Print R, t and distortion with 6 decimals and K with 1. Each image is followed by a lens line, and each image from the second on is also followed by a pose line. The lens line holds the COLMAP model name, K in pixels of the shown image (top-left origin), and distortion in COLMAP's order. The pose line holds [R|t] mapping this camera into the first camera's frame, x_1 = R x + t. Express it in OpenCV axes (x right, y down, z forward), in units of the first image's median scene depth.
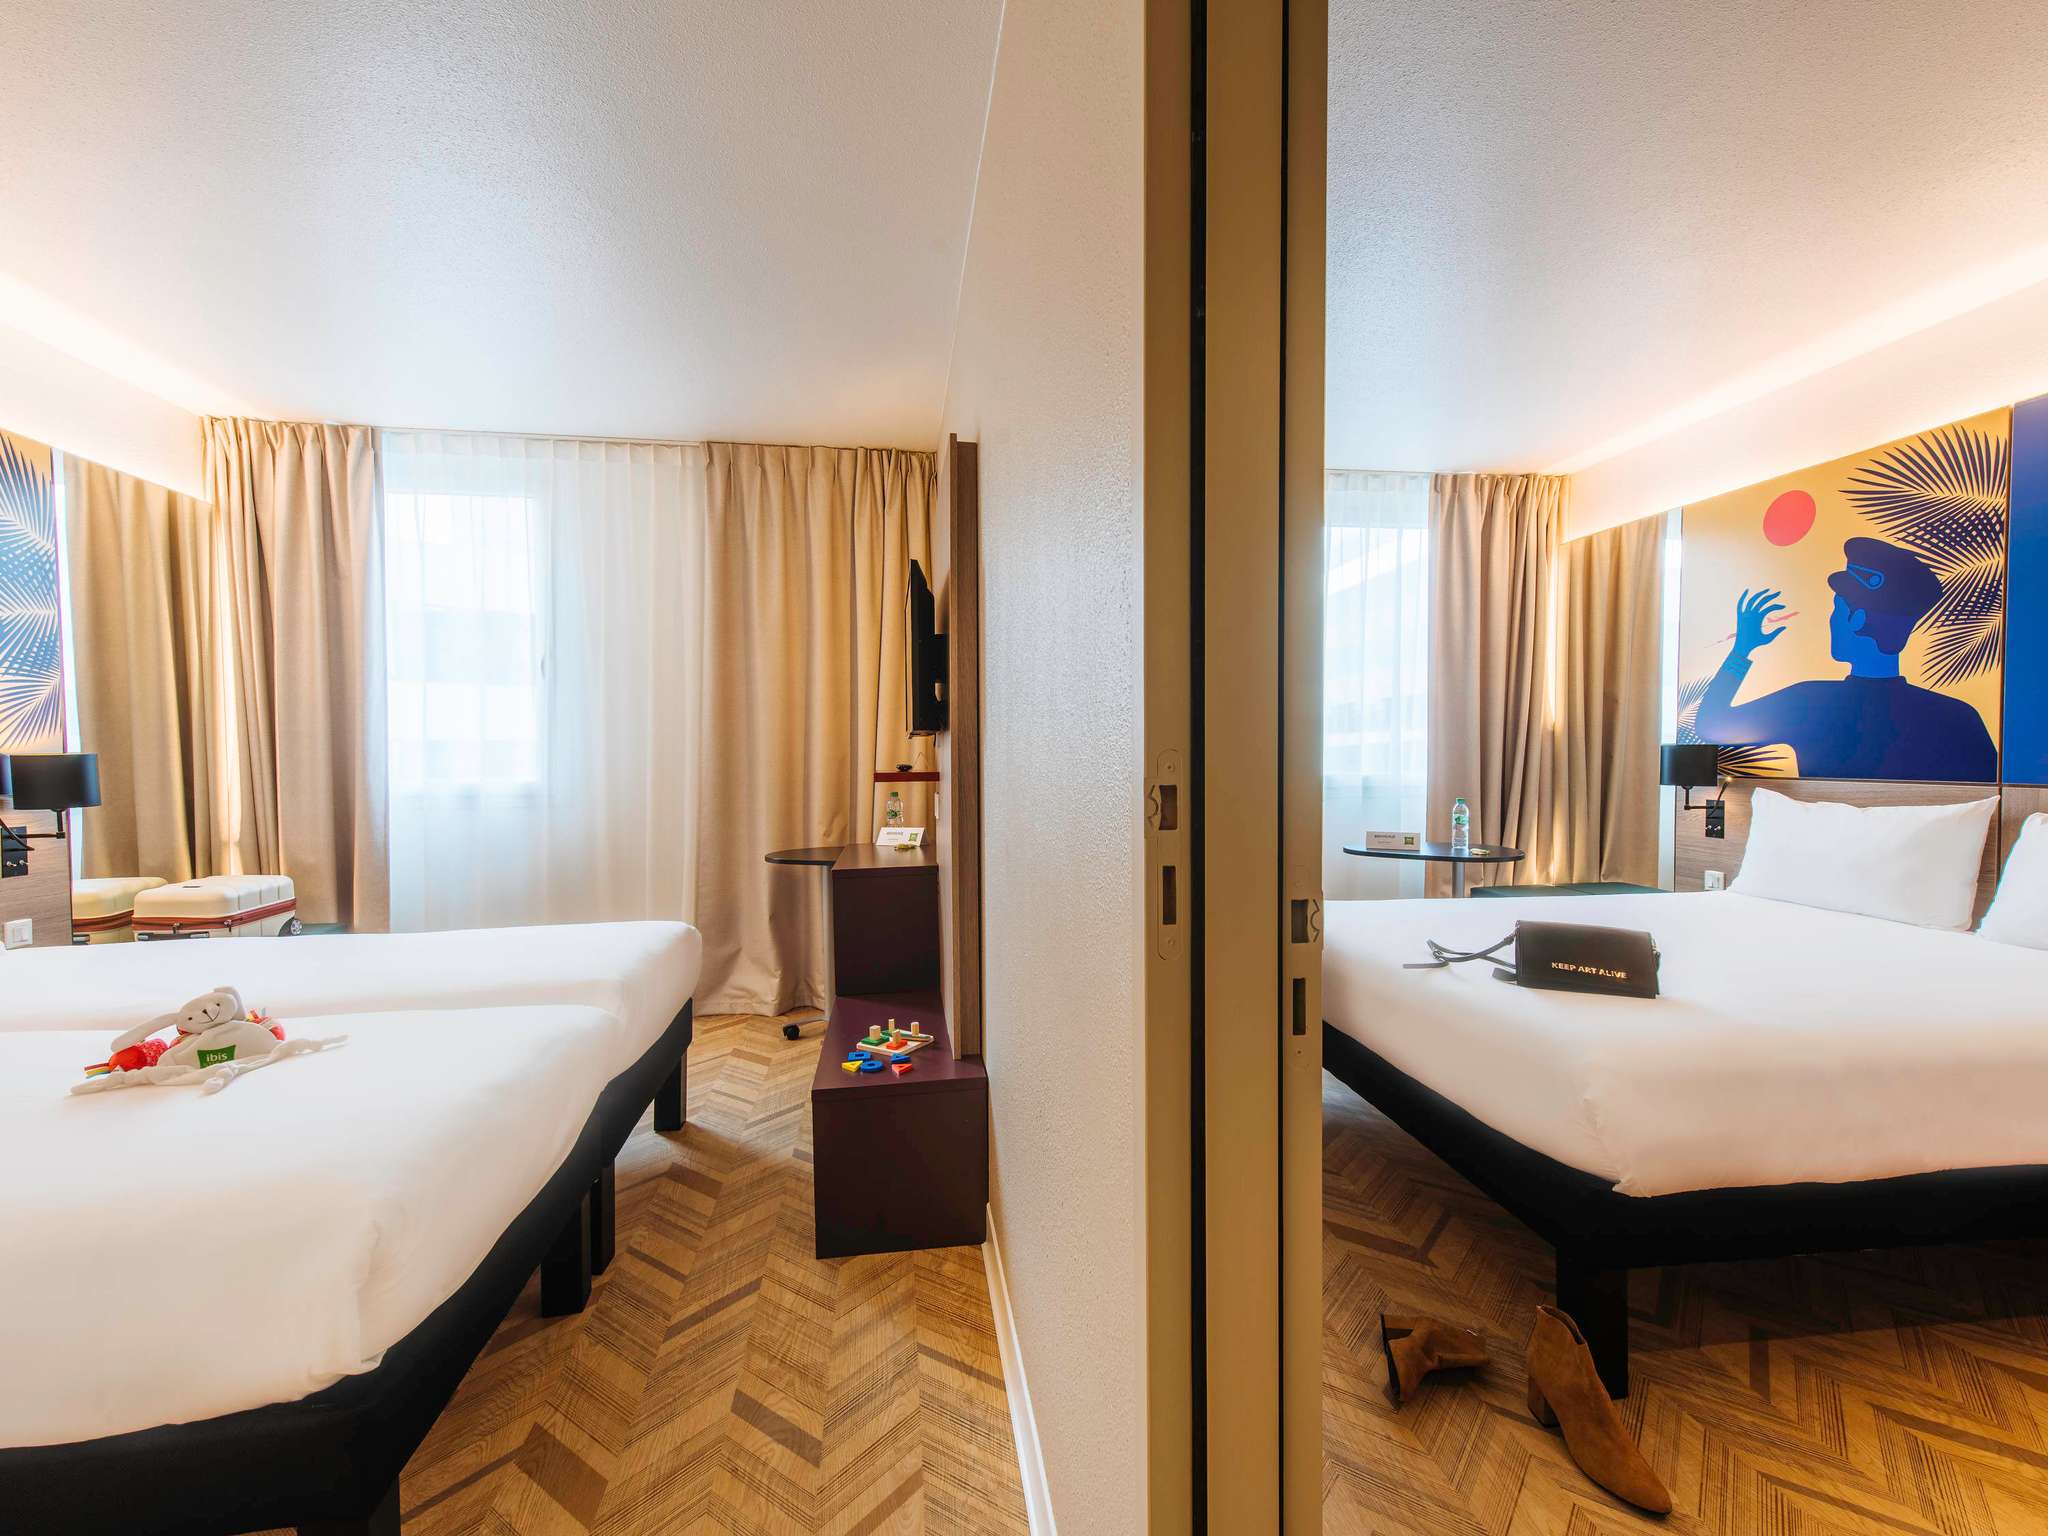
lens RADIAL K [[883.5, 0, 1030.6], [0, 883.5, 776.0], [0, 0, 1]] dist [0.000227, -0.000350]
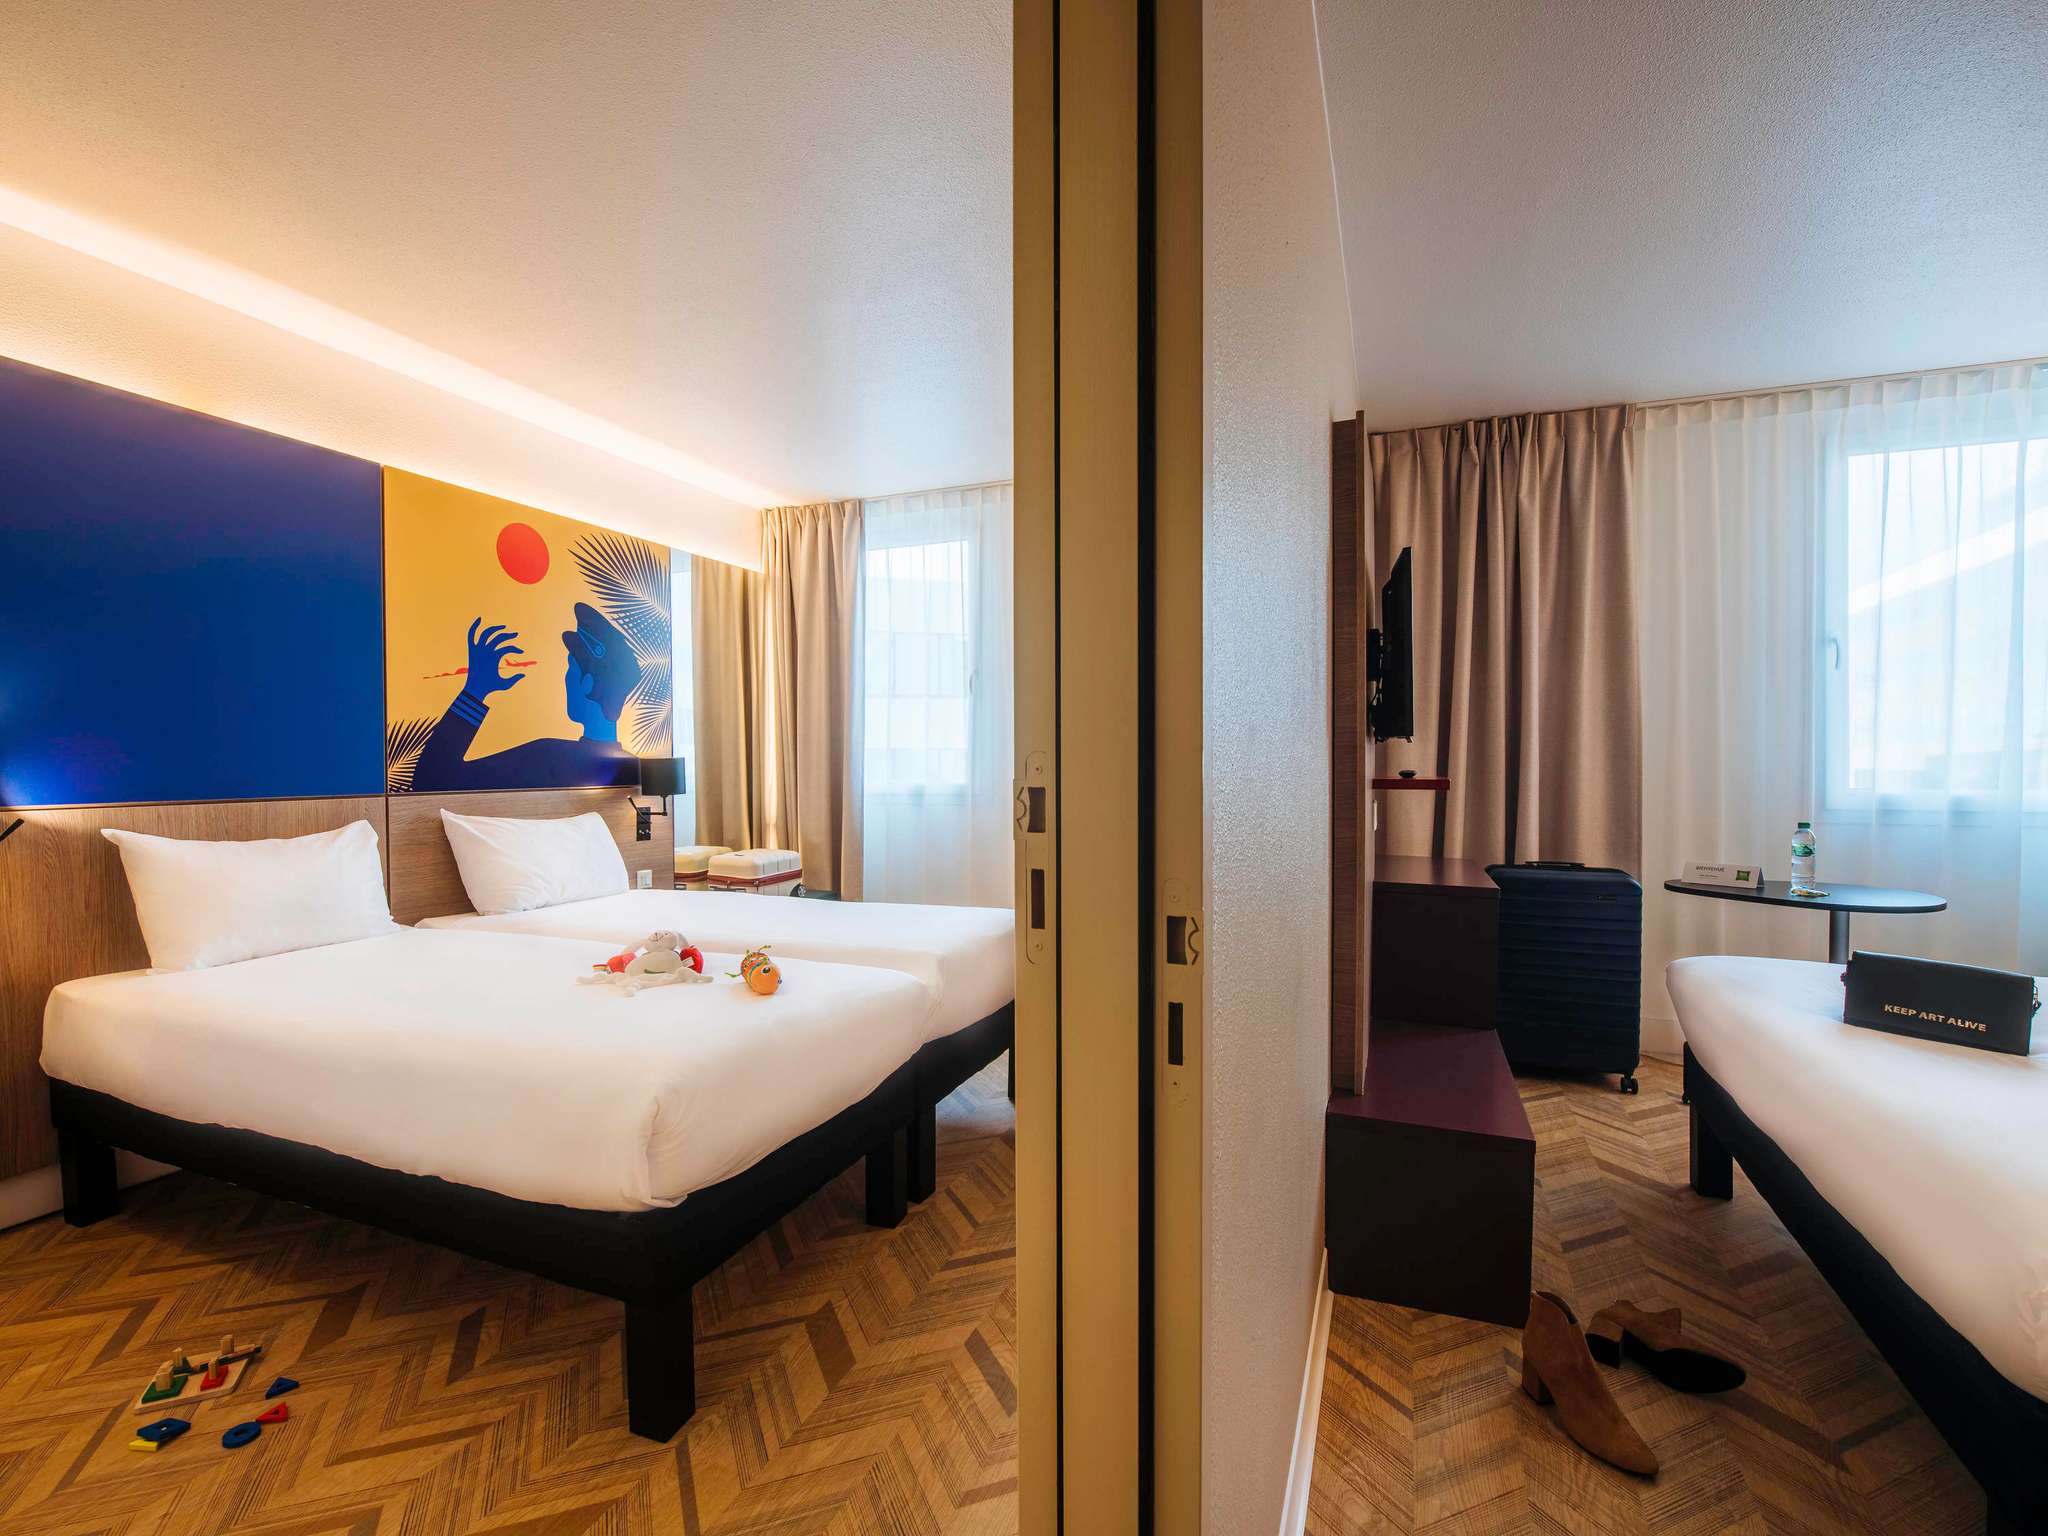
lens RADIAL K [[905.0, 0, 1042.8], [0, 905.0, 774.2], [0, 0, 1]] dist [-0.025501, -0.000631]
pose [[0.863286, 0.011611, -0.504582, 0.147517], [-0.016856, 0.999841, -0.005832, 0.000315], [0.504434, 0.013540, 0.863344, 0.028439]]
